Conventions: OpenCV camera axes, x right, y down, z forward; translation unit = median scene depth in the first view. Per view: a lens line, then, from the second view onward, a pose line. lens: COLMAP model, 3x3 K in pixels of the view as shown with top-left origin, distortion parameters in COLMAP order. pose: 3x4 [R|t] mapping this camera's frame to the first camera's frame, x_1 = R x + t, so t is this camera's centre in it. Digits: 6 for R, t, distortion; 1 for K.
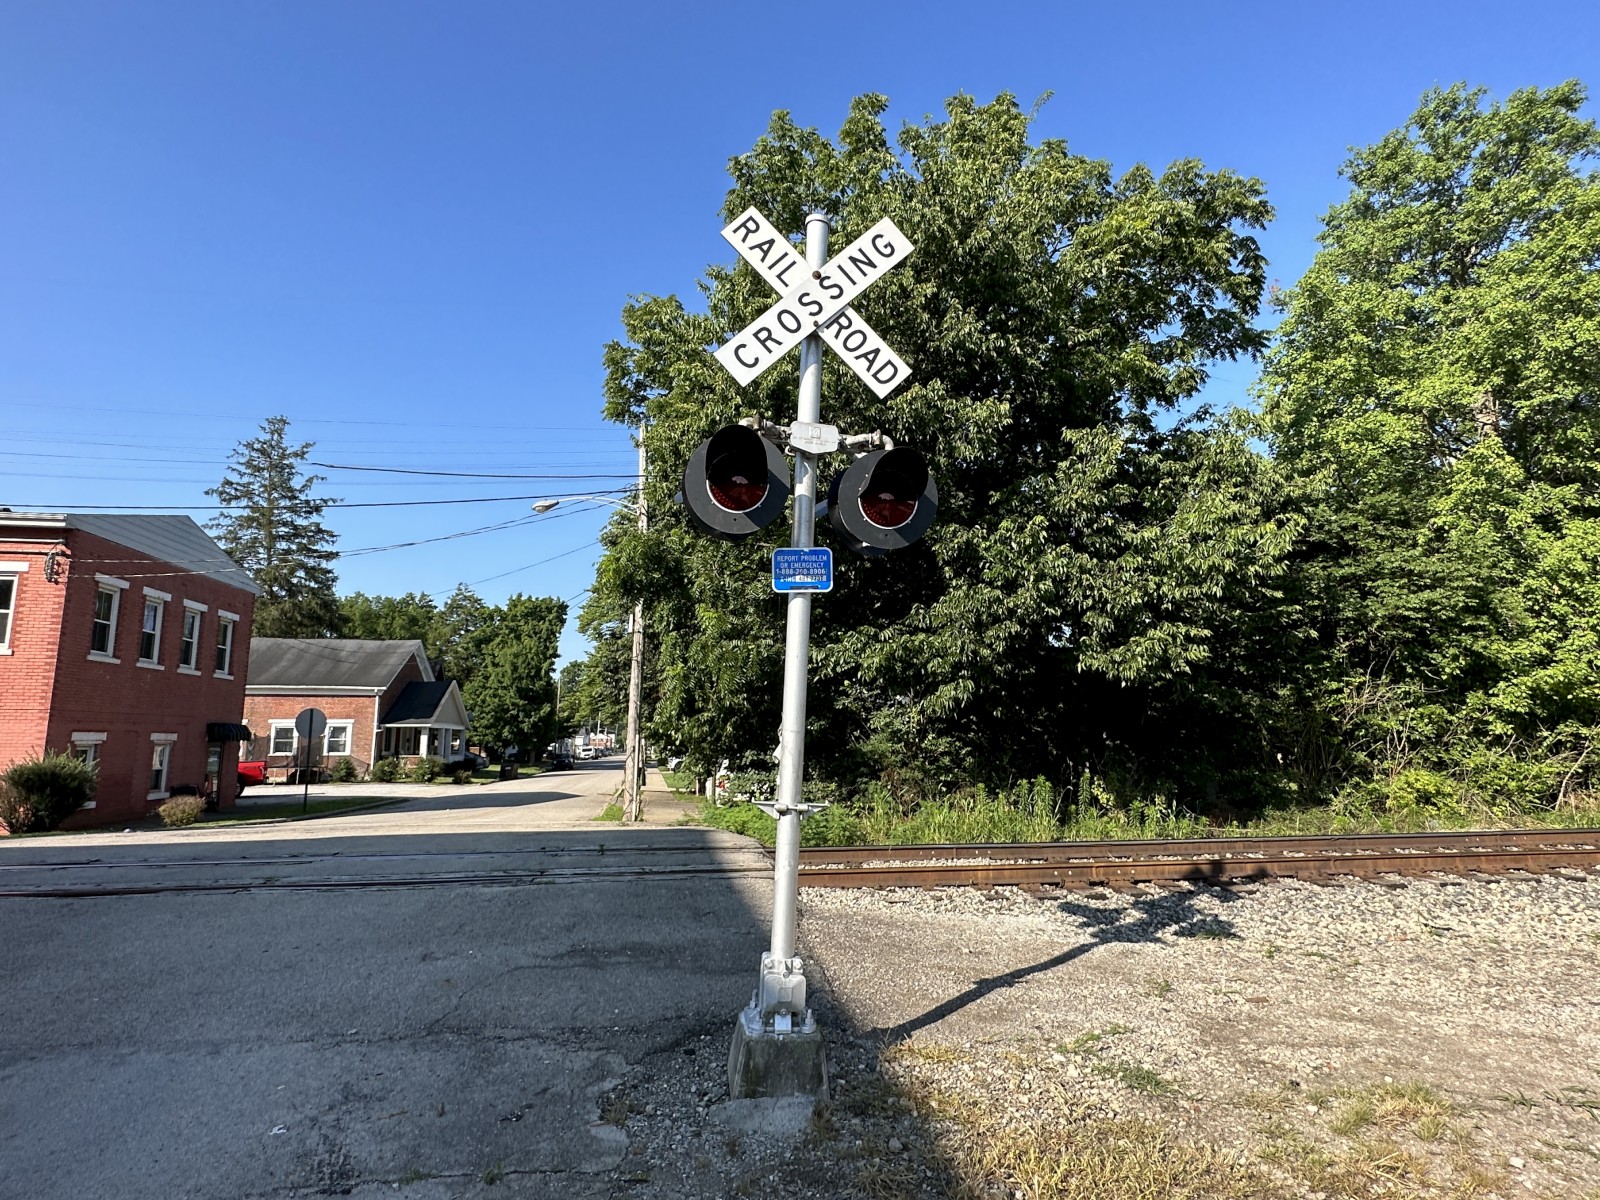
lens RADIAL K [[866.5, 0, 803.4], [0, 866.5, 603.4], [0, 0, 1]] dist [-0.004188, 0.001628]
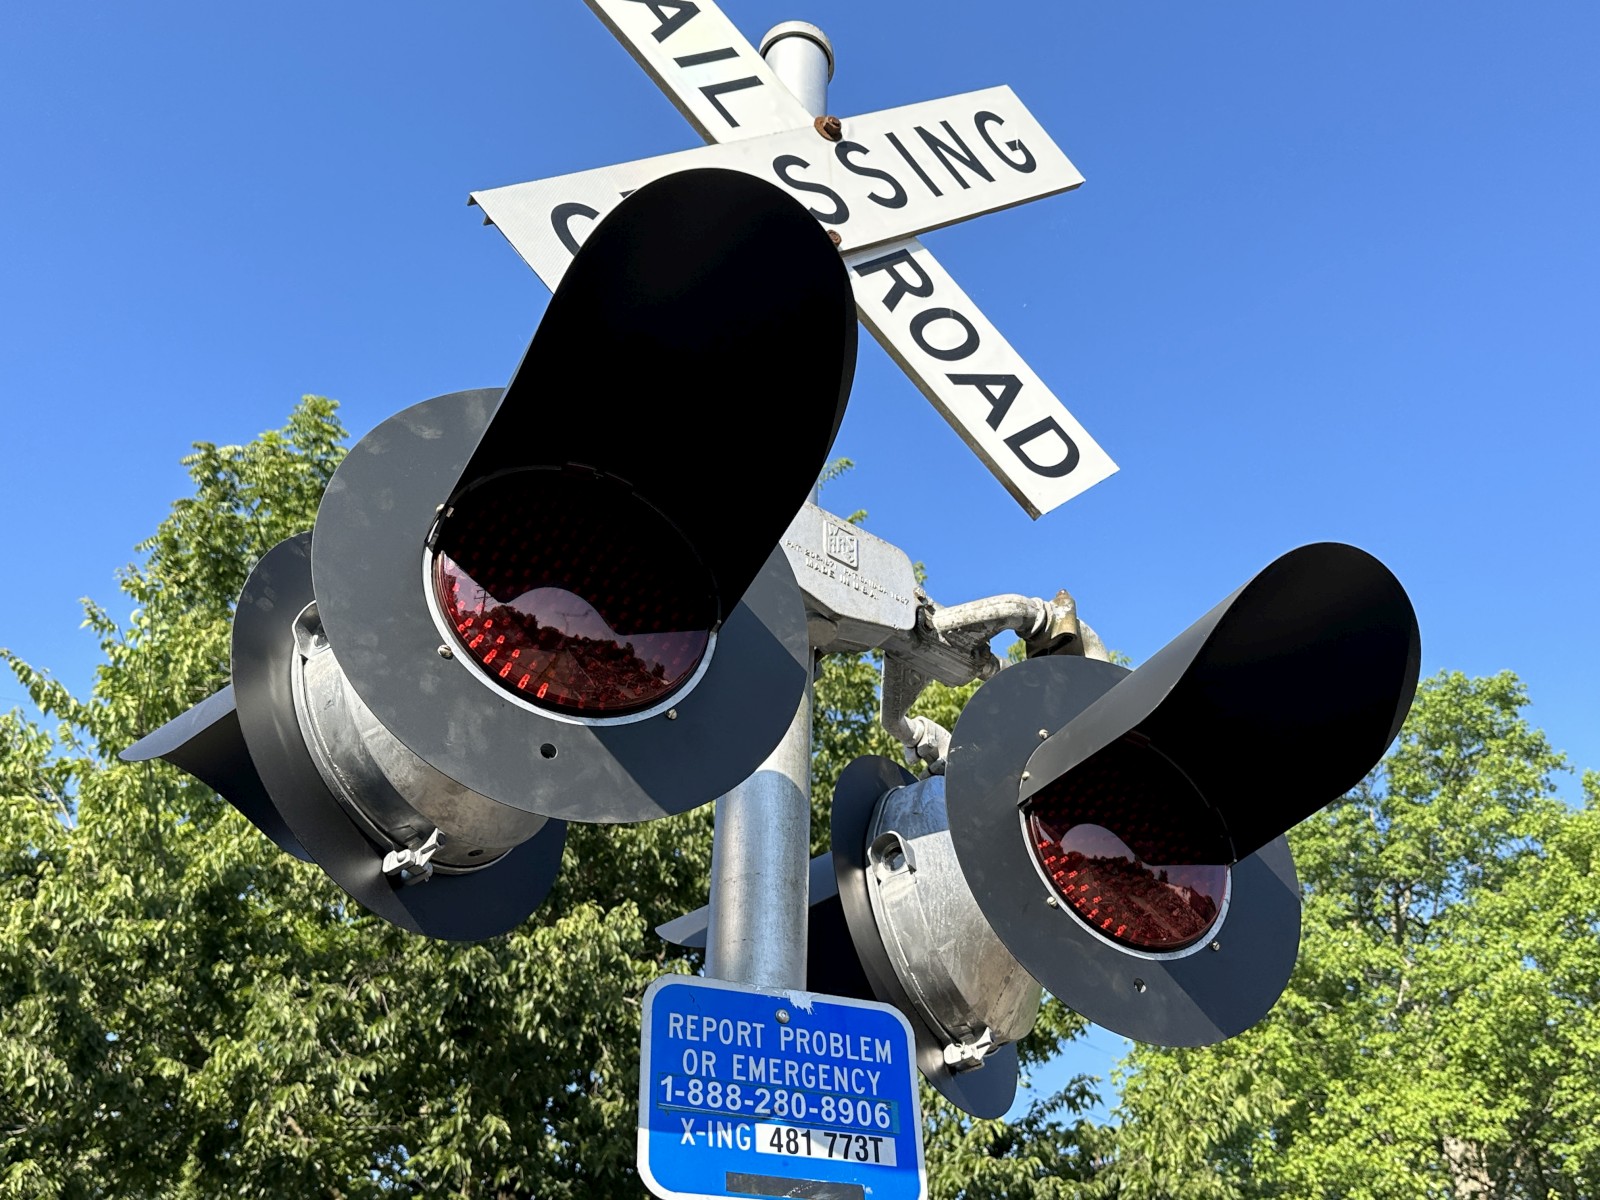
lens RADIAL K [[1617.7, 0, 817.1], [0, 1617.7, 626.6], [0, 0, 1]] dist [0.110082, 0.000000]
pose [[0.924281, 0.209104, 0.319343, -0.133351], [-0.027521, 0.870934, -0.490629, 0.050611], [-0.380719, 0.444691, 0.810742, 0.617344]]
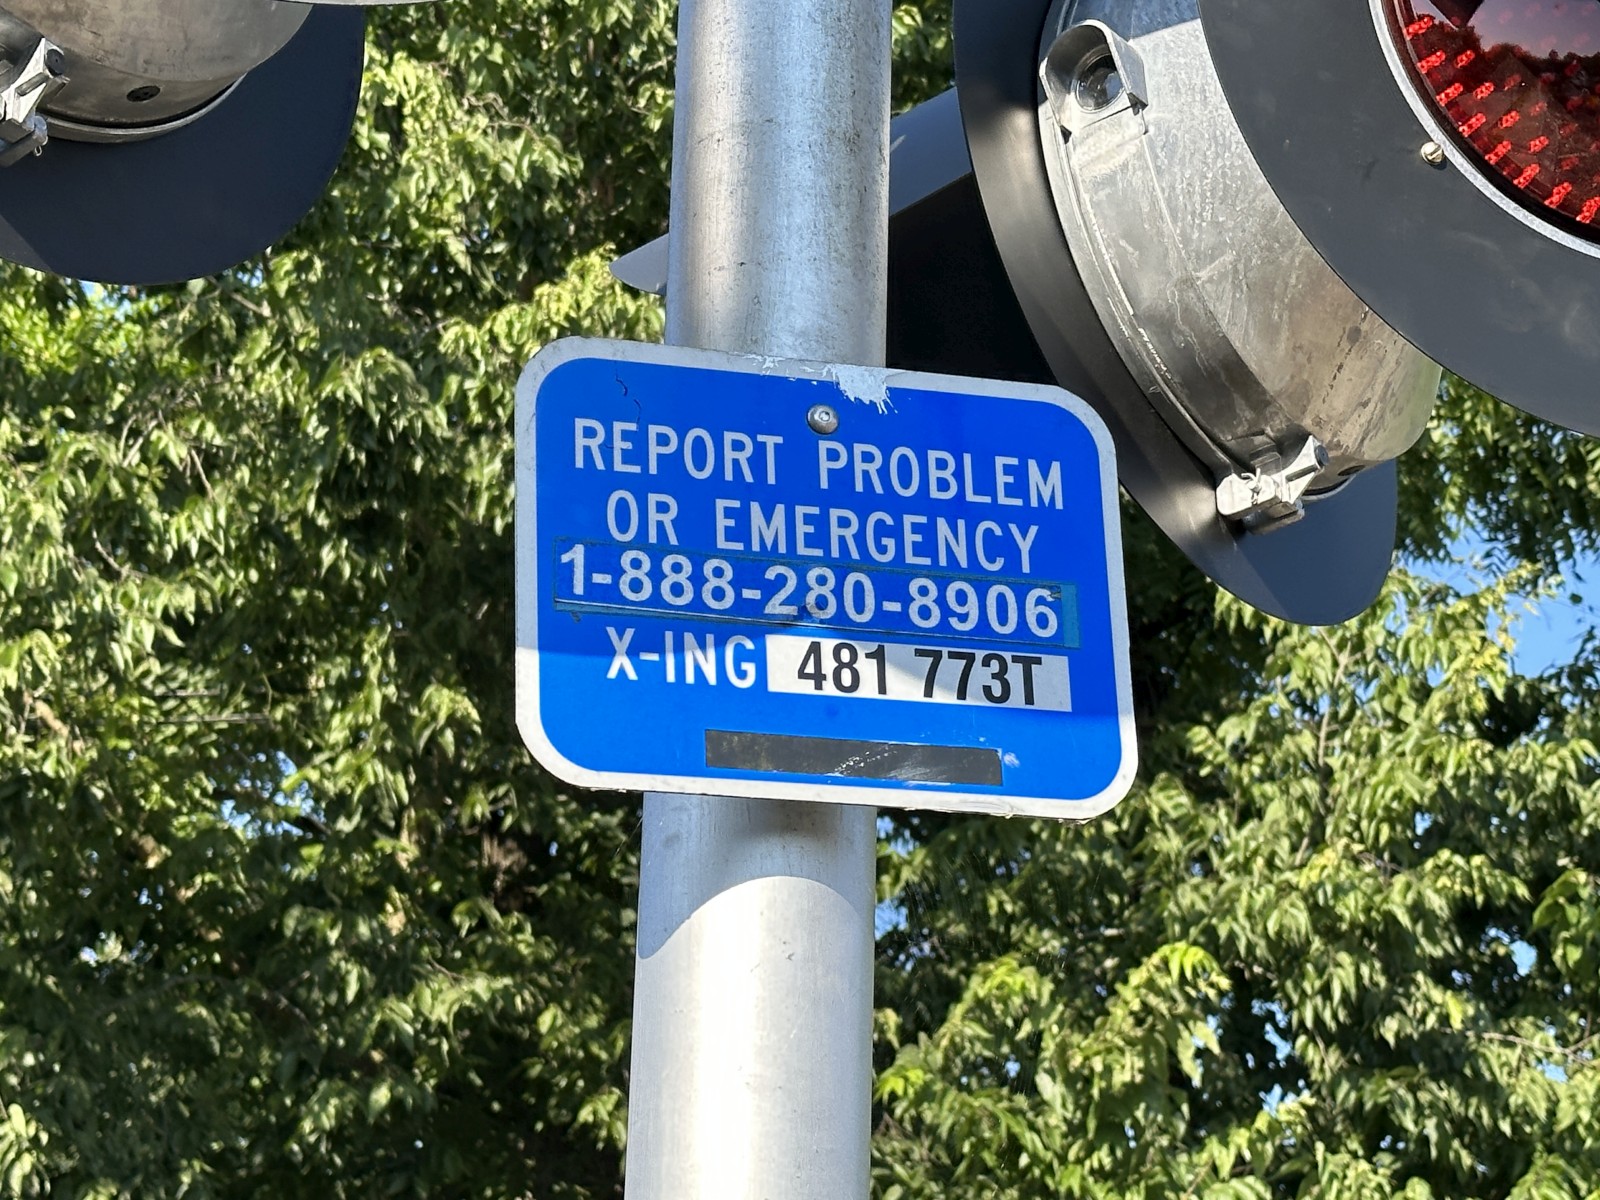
lens RADIAL K [[3551.1, 0, 888.3], [0, 3551.1, 570.6], [0, 0, 1]] dist [0.200770, 0.000000]
pose [[0.951556, 0.089762, 0.294082, -0.105805], [-0.014100, 0.968171, -0.249891, 0.055779], [-0.307152, 0.233639, 0.922535, 0.614915]]
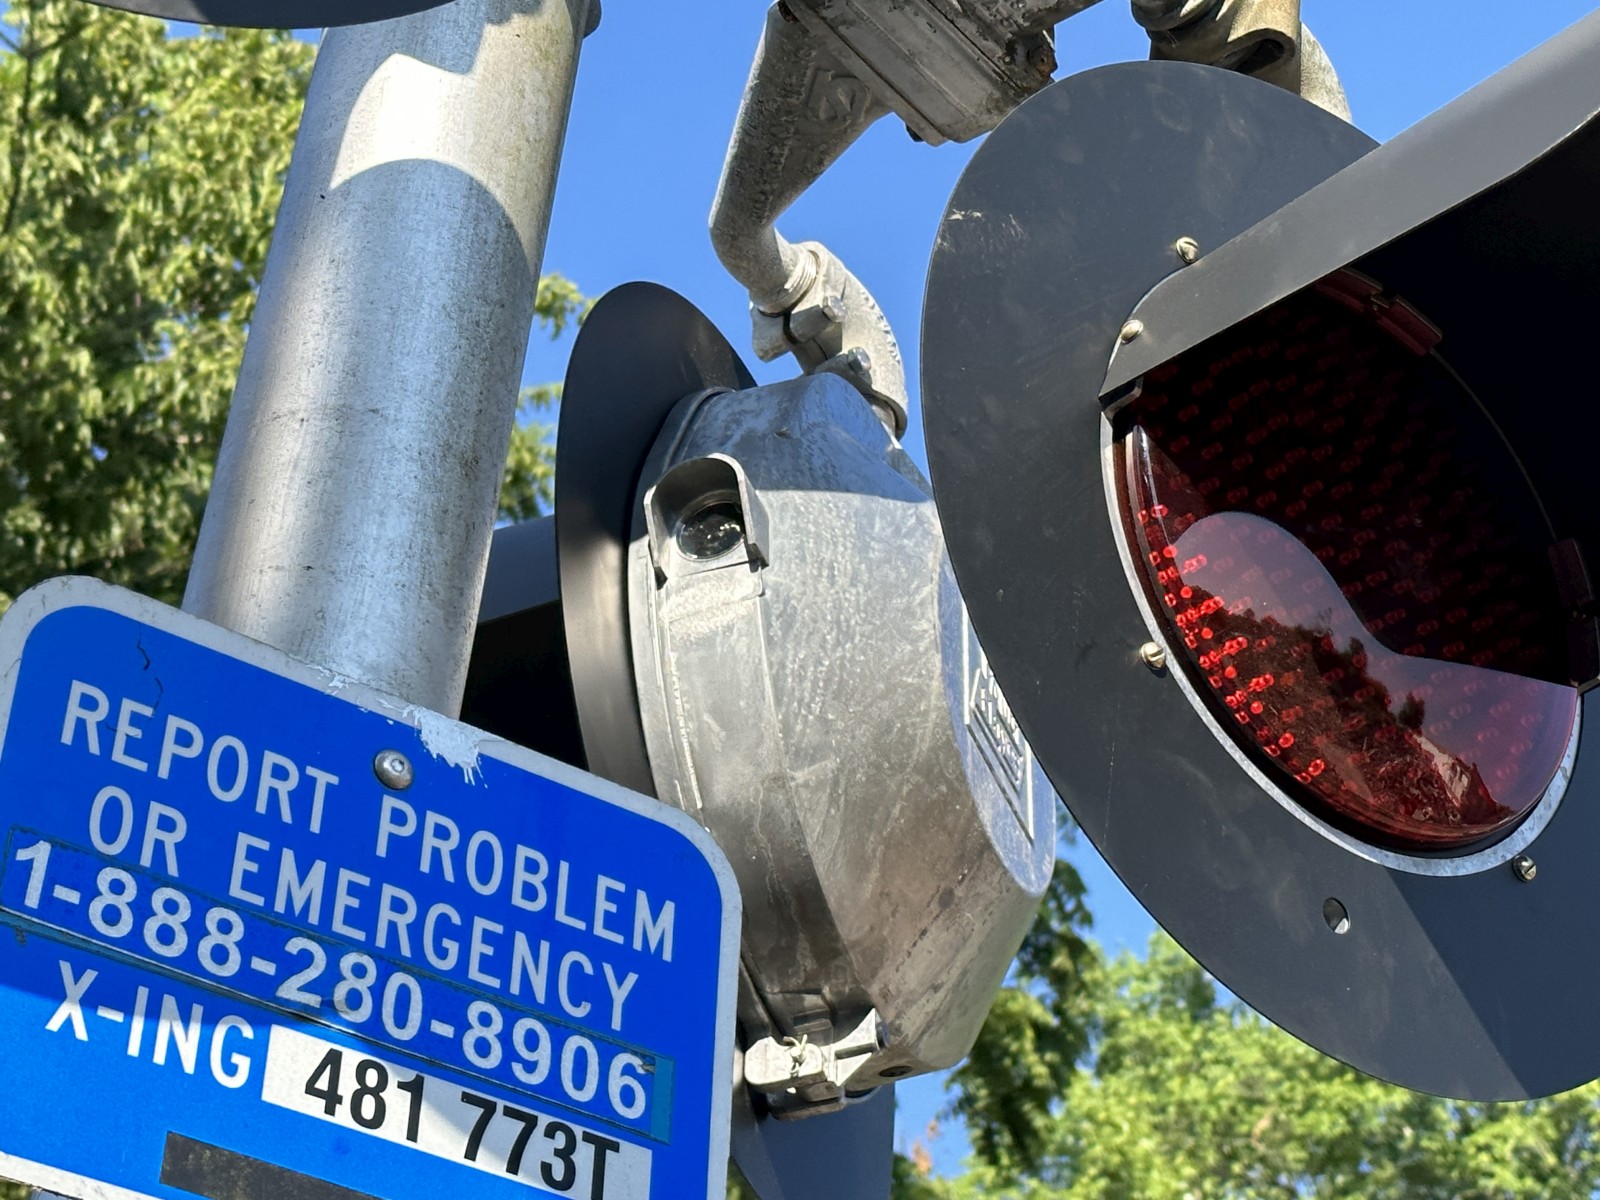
lens RADIAL K [[3551.1, 0, 848.5], [0, 3551.1, 588.1], [0, 0, 1]] dist [0.200770, 0.000000]
pose [[0.814168, 0.369268, 0.448076, -0.105163], [-0.126133, 0.865761, -0.484303, 0.065671], [-0.566764, 0.337786, 0.751451, 0.726003]]
